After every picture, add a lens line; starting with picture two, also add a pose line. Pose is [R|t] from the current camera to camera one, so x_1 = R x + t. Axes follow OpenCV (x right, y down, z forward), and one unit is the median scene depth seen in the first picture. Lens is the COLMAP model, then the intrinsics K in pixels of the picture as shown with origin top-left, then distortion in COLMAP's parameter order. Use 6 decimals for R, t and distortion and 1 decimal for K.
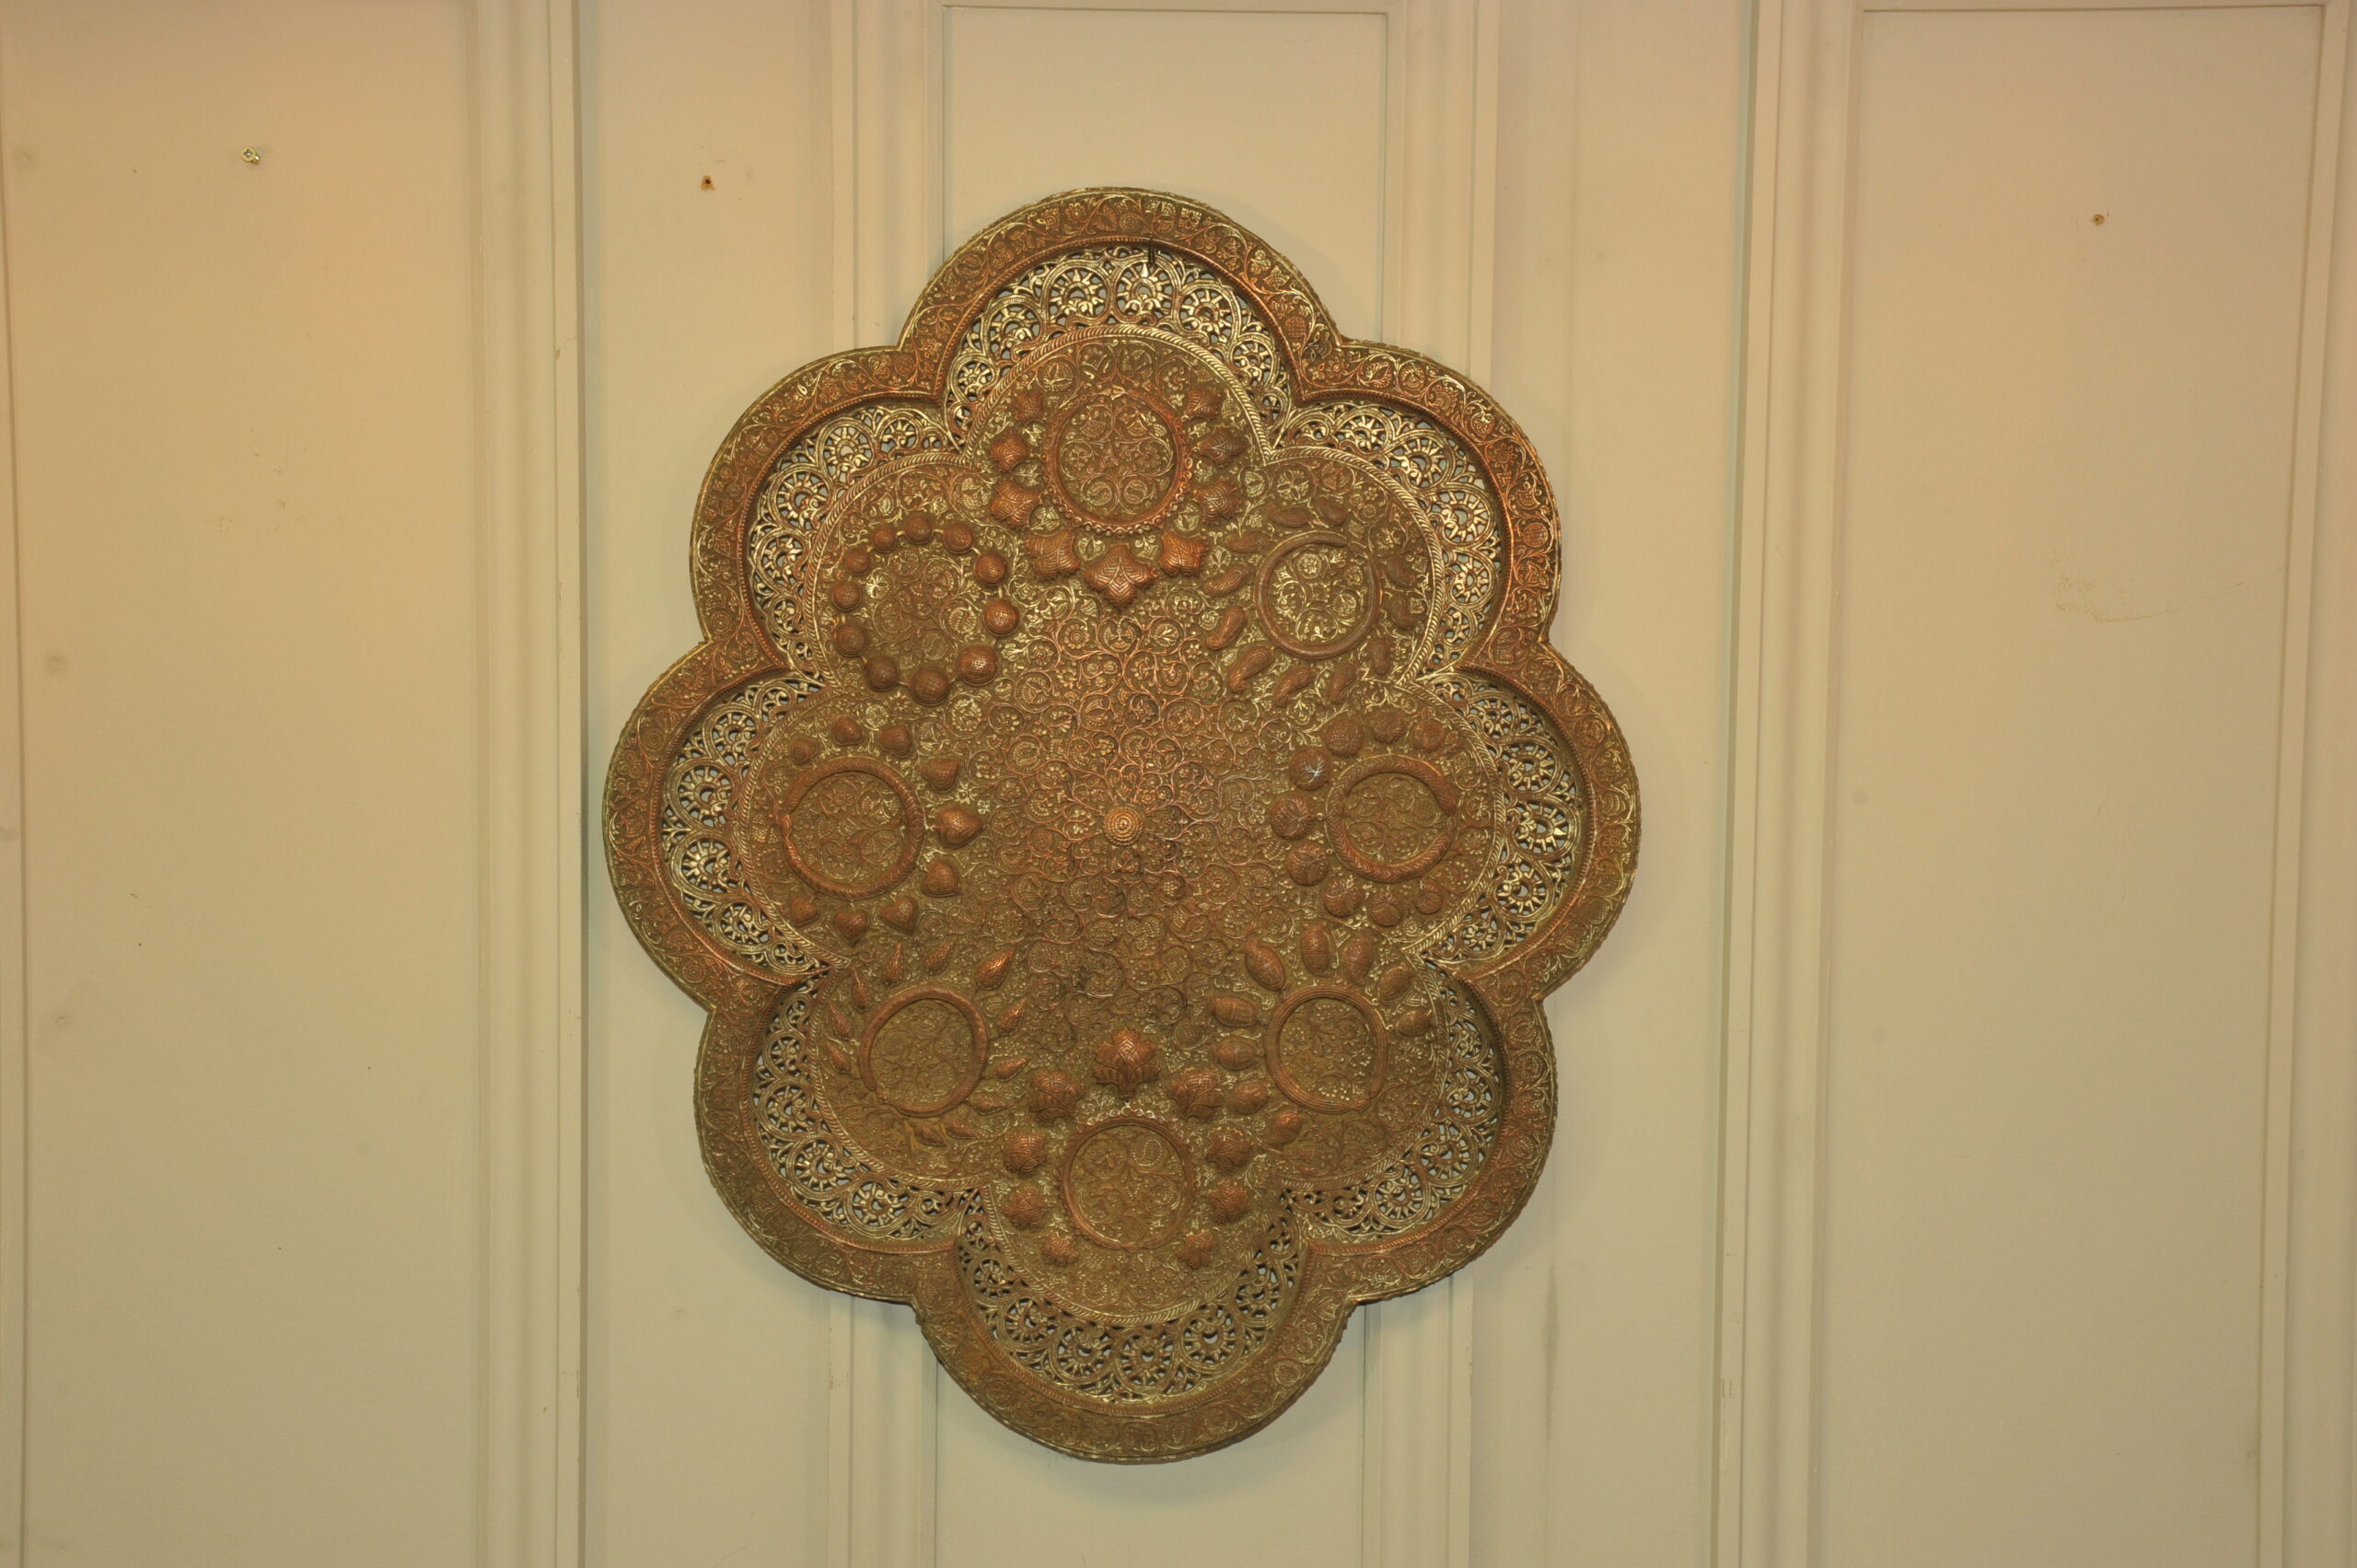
lens RADIAL K [[3024.6, 0, 1188.9], [0, 3024.6, 816.0], [0, 0, 1]] dist [0.106305, 0.003805]
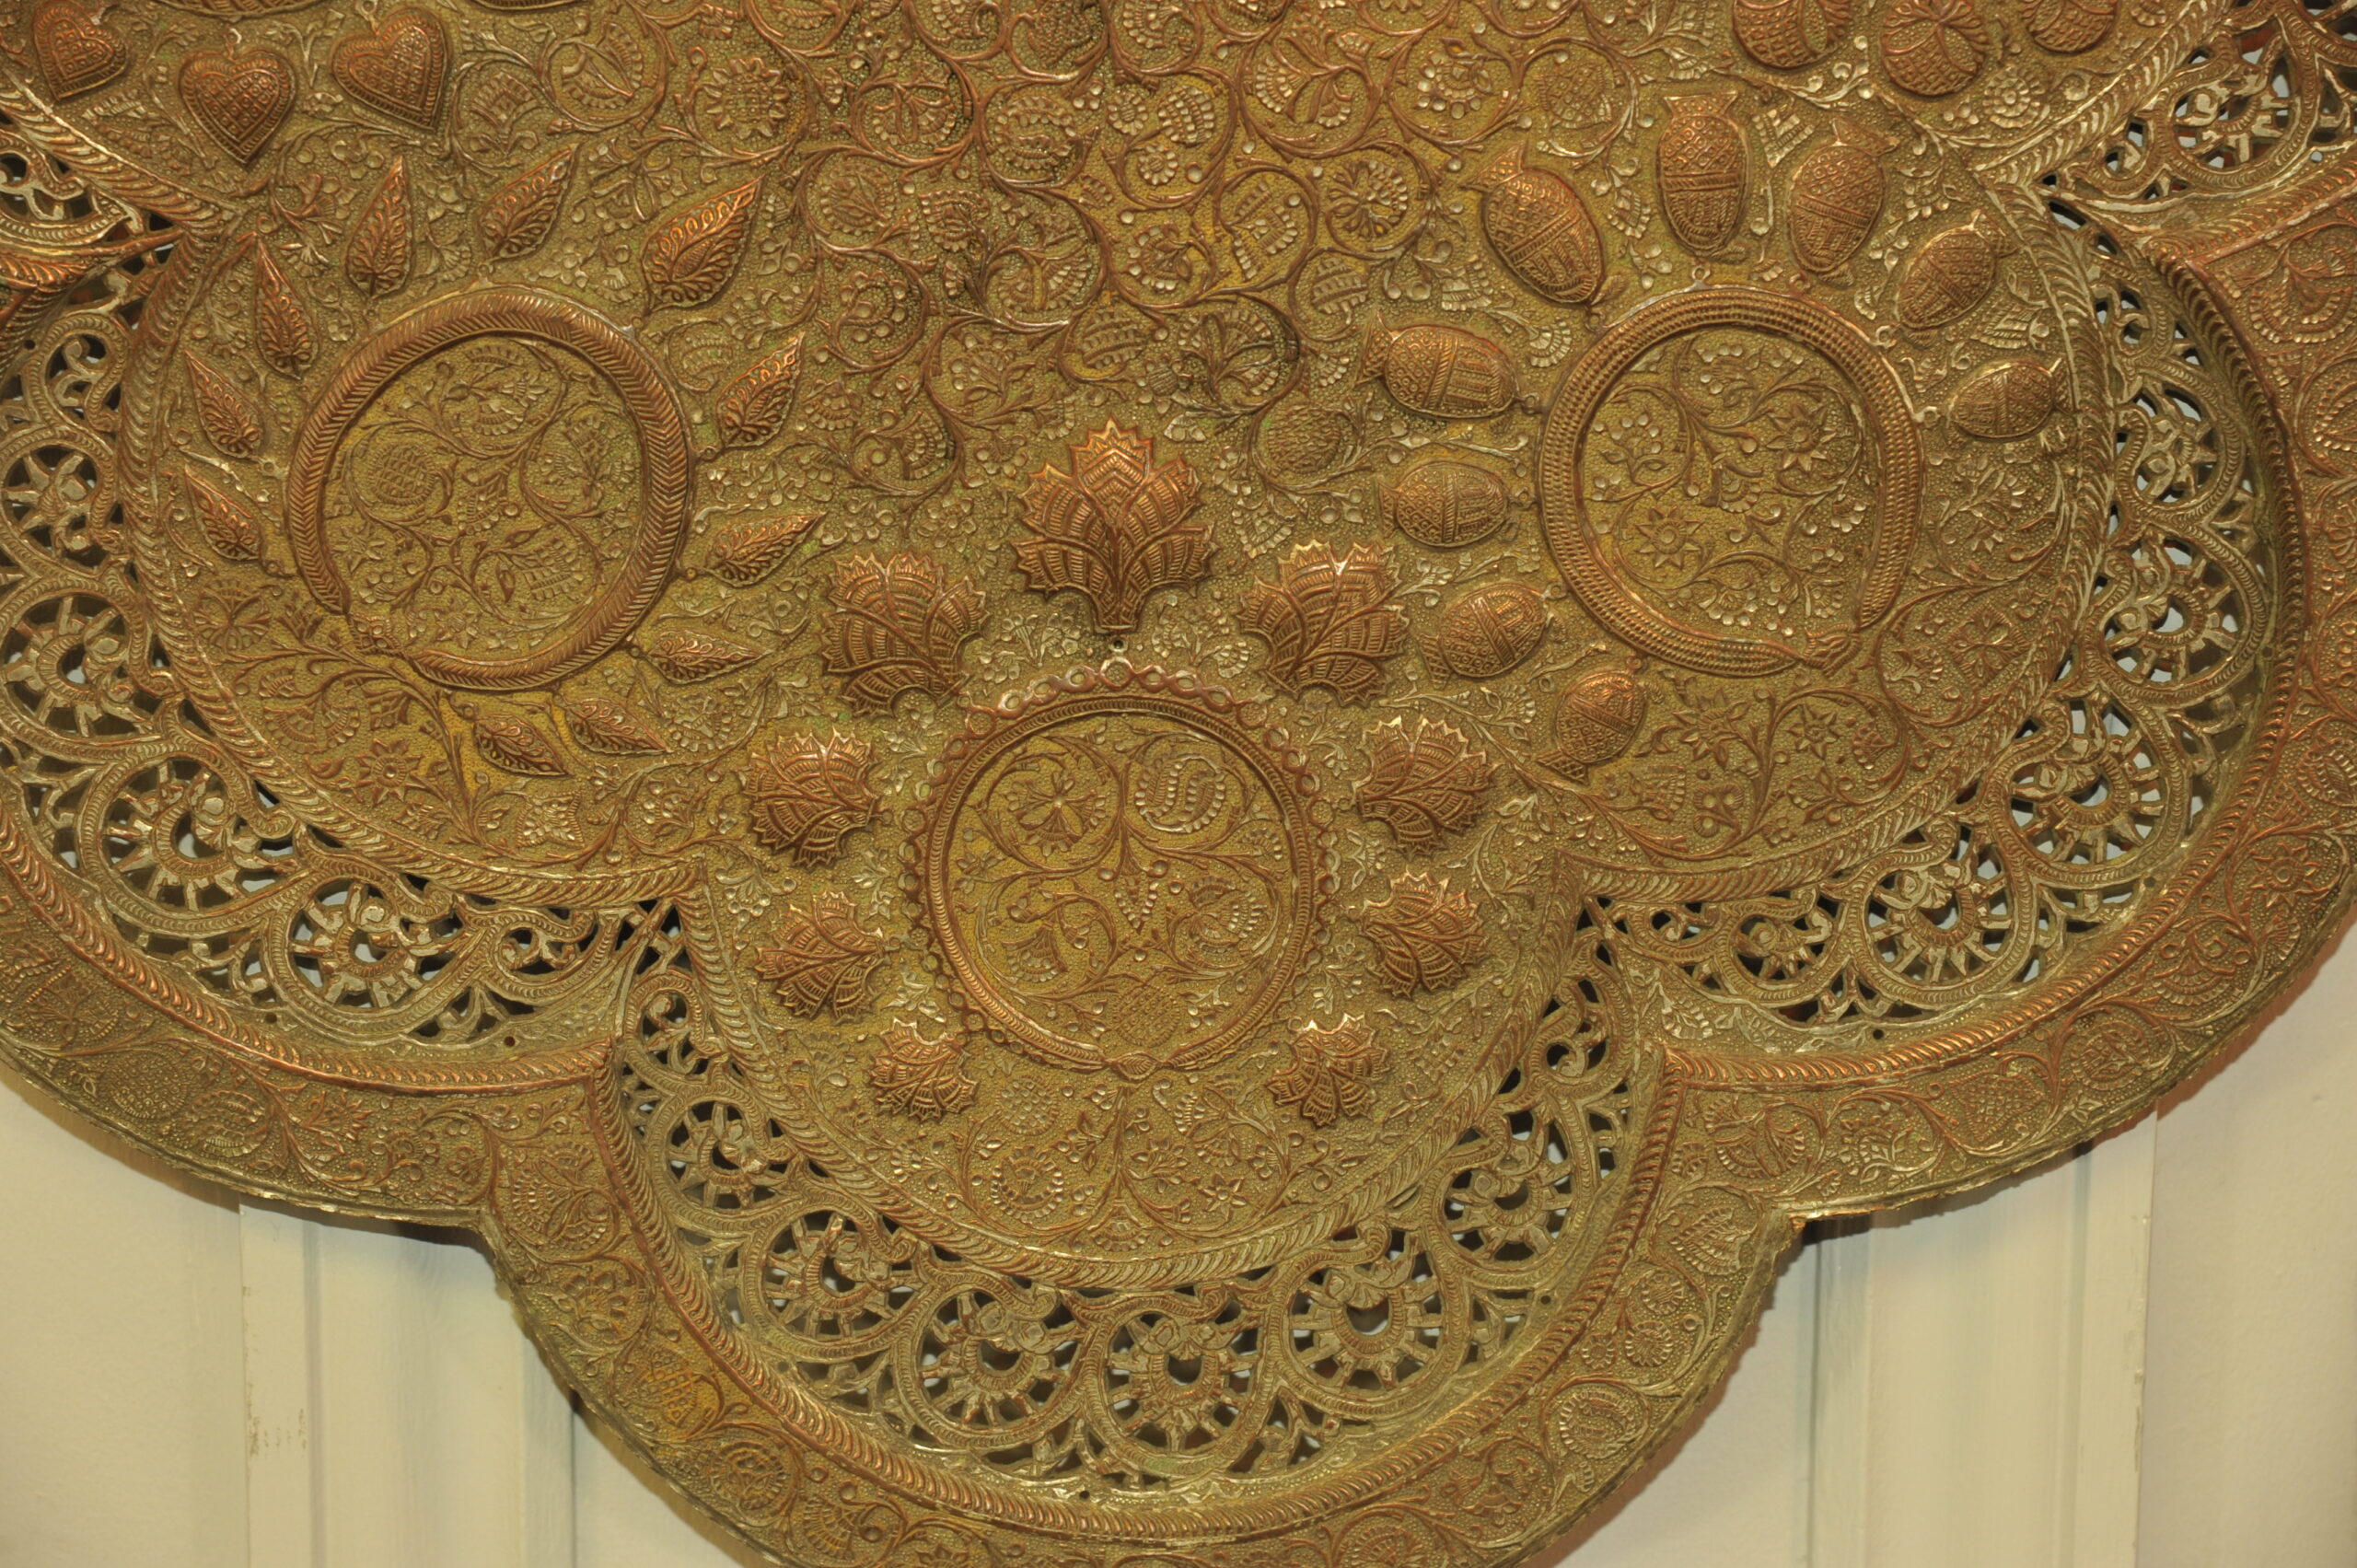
lens RADIAL K [[5478.1, 0, 1186.4], [0, 5478.1, 805.4], [0, 0, 1]] dist [0.530677, 0.636971]
pose [[0.999945, -0.003519, -0.009885, -0.007045], [0.005642, 0.974618, 0.223802, -0.022360], [0.008846, -0.223846, 0.974584, 0.412359]]
